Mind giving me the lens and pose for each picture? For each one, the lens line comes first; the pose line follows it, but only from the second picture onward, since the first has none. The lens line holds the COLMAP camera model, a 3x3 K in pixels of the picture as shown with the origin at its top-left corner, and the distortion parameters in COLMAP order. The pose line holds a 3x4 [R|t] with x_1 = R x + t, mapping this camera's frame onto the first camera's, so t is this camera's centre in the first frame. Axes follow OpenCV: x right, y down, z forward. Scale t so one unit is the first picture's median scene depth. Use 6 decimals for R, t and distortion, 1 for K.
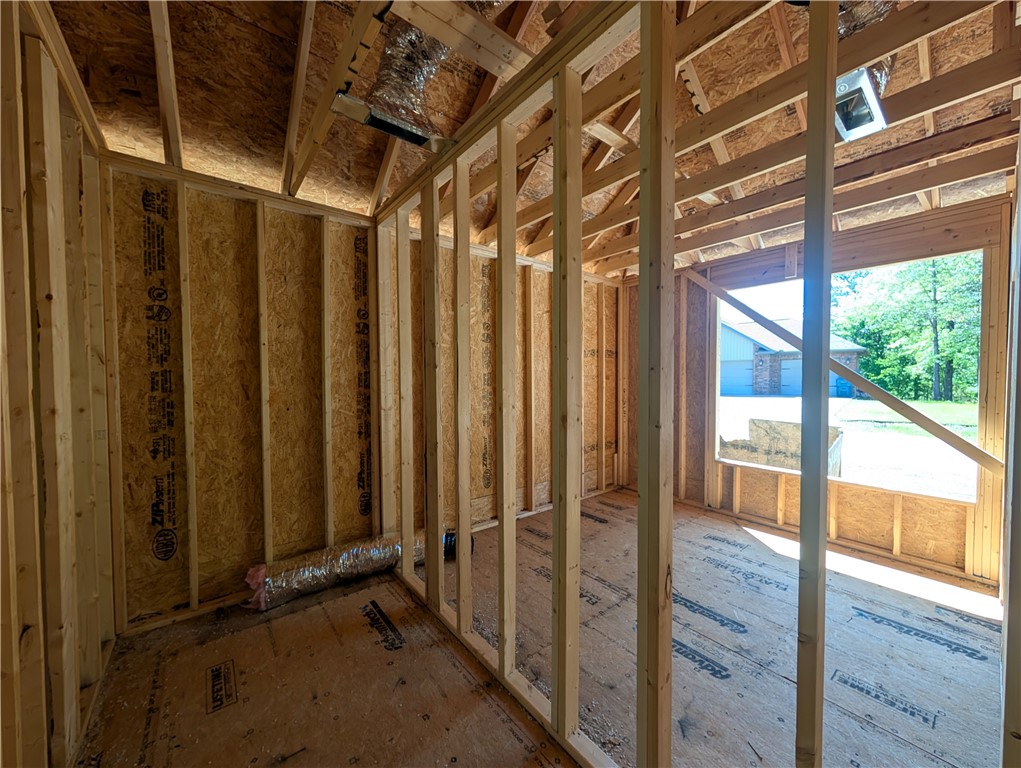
lens RADIAL K [[380.9, 0, 511.7], [0, 380.9, 386.1], [0, 0, 1]] dist [0.000619, -0.000334]
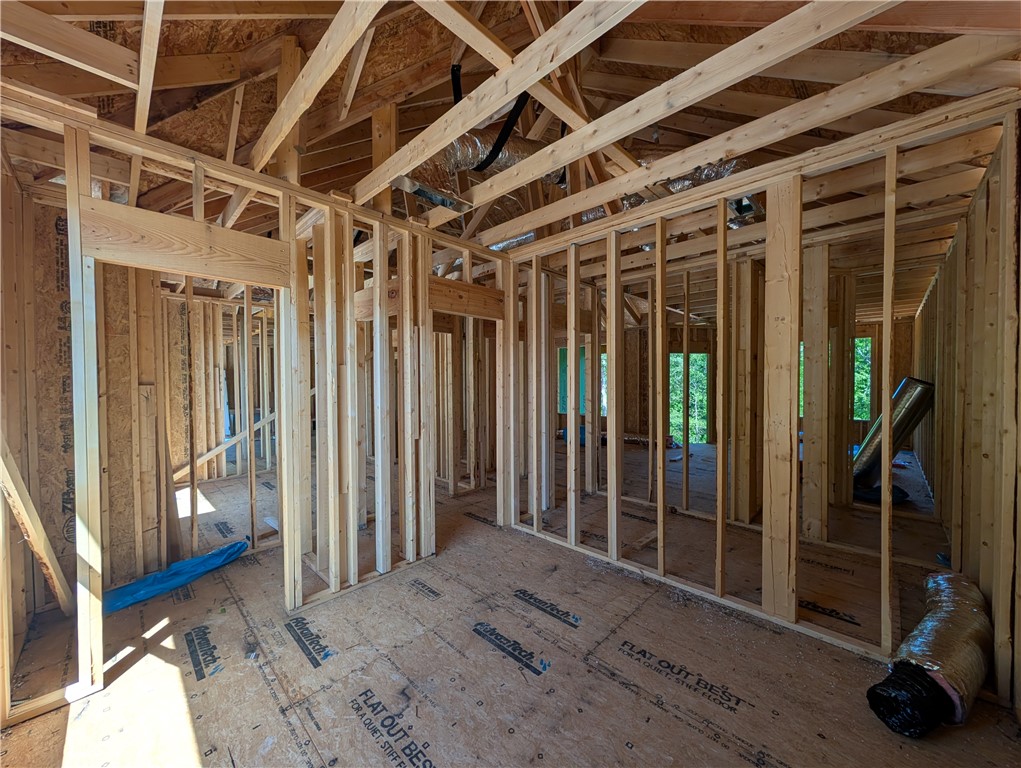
lens RADIAL K [[380.9, 0, 511.9], [0, 380.9, 385.6], [0, 0, 1]] dist [0.000619, -0.000334]
pose [[-0.992303, 0.008686, -0.123532, 0.584983], [0.002973, 0.998921, 0.046357, -0.052688], [0.123801, 0.045632, -0.991257, 1.839974]]
